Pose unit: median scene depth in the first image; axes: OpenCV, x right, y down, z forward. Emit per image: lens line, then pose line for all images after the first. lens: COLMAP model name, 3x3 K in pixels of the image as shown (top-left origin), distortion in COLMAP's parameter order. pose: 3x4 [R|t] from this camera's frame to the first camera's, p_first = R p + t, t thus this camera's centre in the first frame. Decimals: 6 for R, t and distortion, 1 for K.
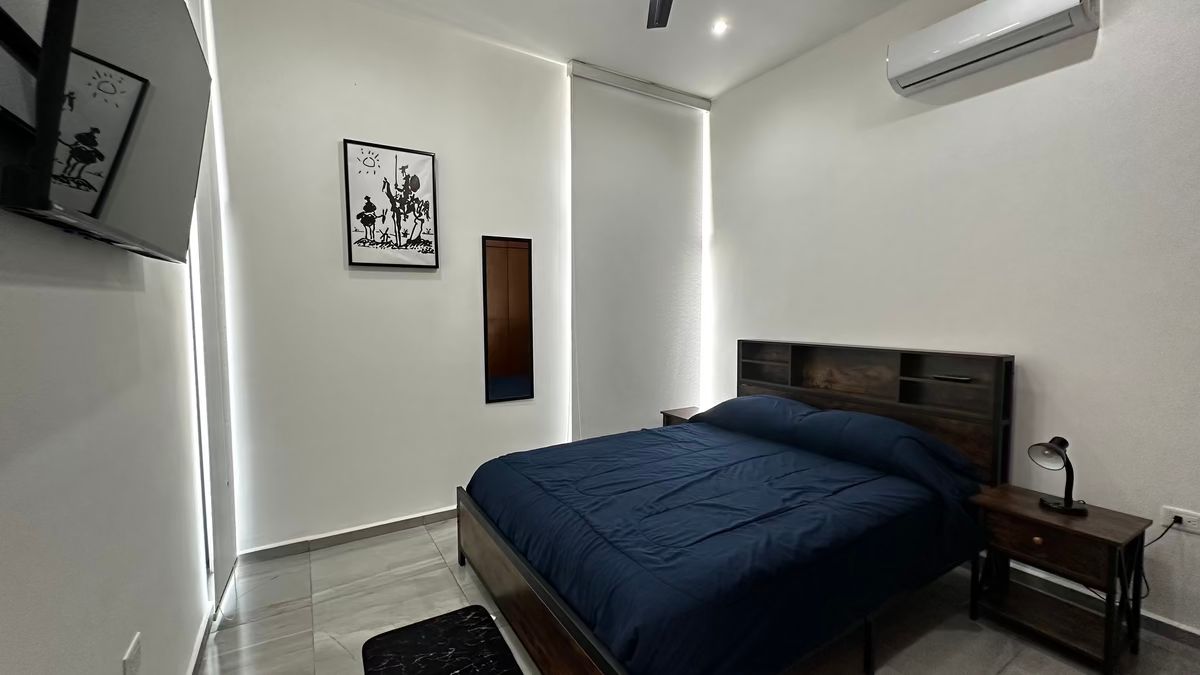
lens RADIAL K [[481.1, 0, 598.6], [0, 481.1, 336.8], [0, 0, 1]] dist [-0.001398, 0.000701]
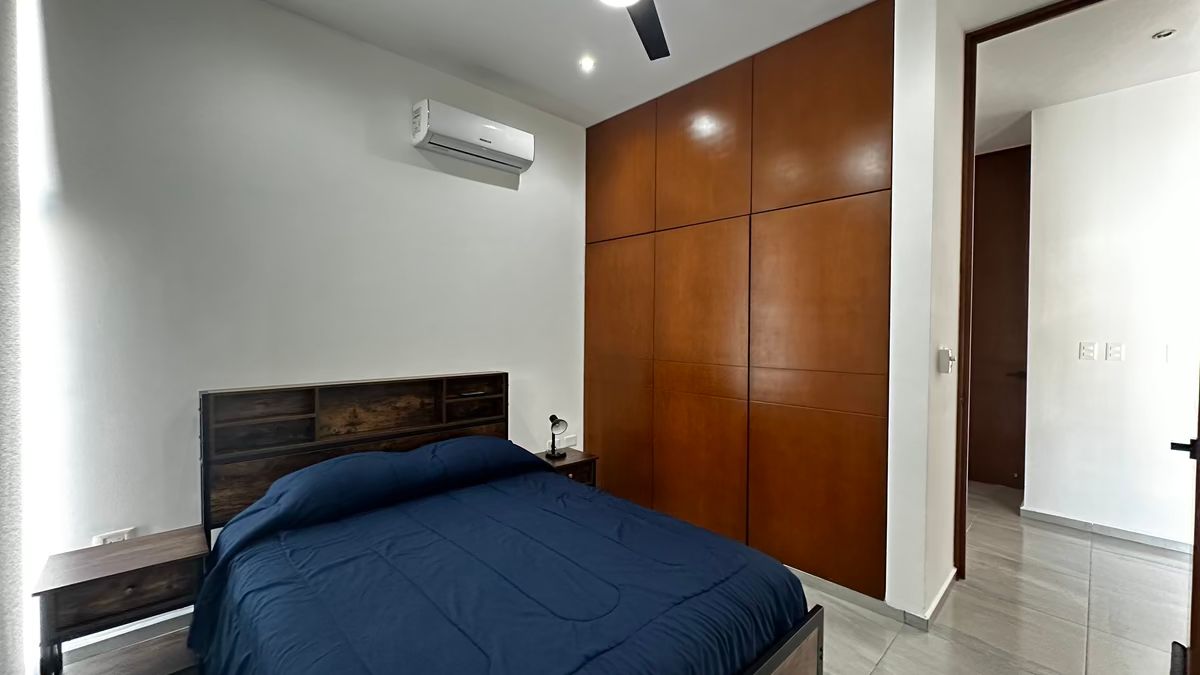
lens RADIAL K [[481.1, 0, 598.2], [0, 481.1, 337.3], [0, 0, 1]] dist [-0.001398, 0.000701]
pose [[-0.206337, -0.004319, 0.978471, -0.567249], [0.056688, 0.998258, 0.016361, -0.064764], [-0.976837, 0.058843, -0.205733, 0.915589]]
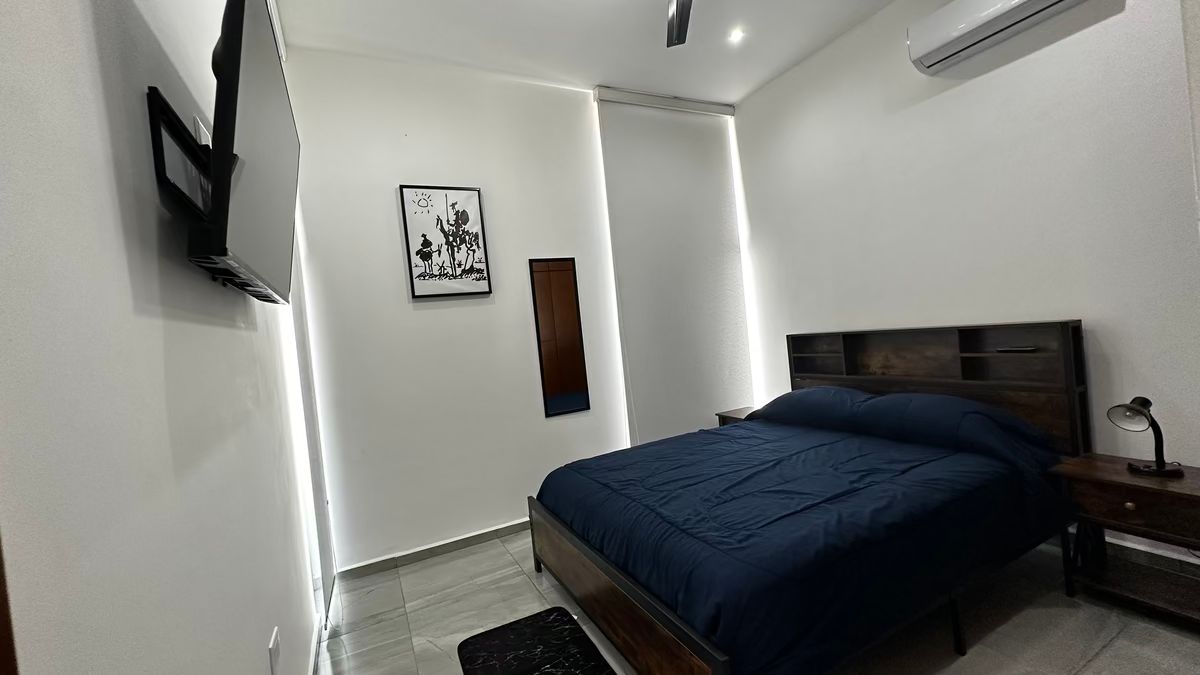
lens RADIAL K [[481.1, 0, 598.8], [0, 481.1, 337.9], [0, 0, 1]] dist [-0.001398, 0.000701]
pose [[0.991791, -0.094868, -0.085734, -0.017494], [0.091663, 0.994962, -0.040593, 0.024026], [0.089154, 0.032401, 0.995491, -0.045075]]
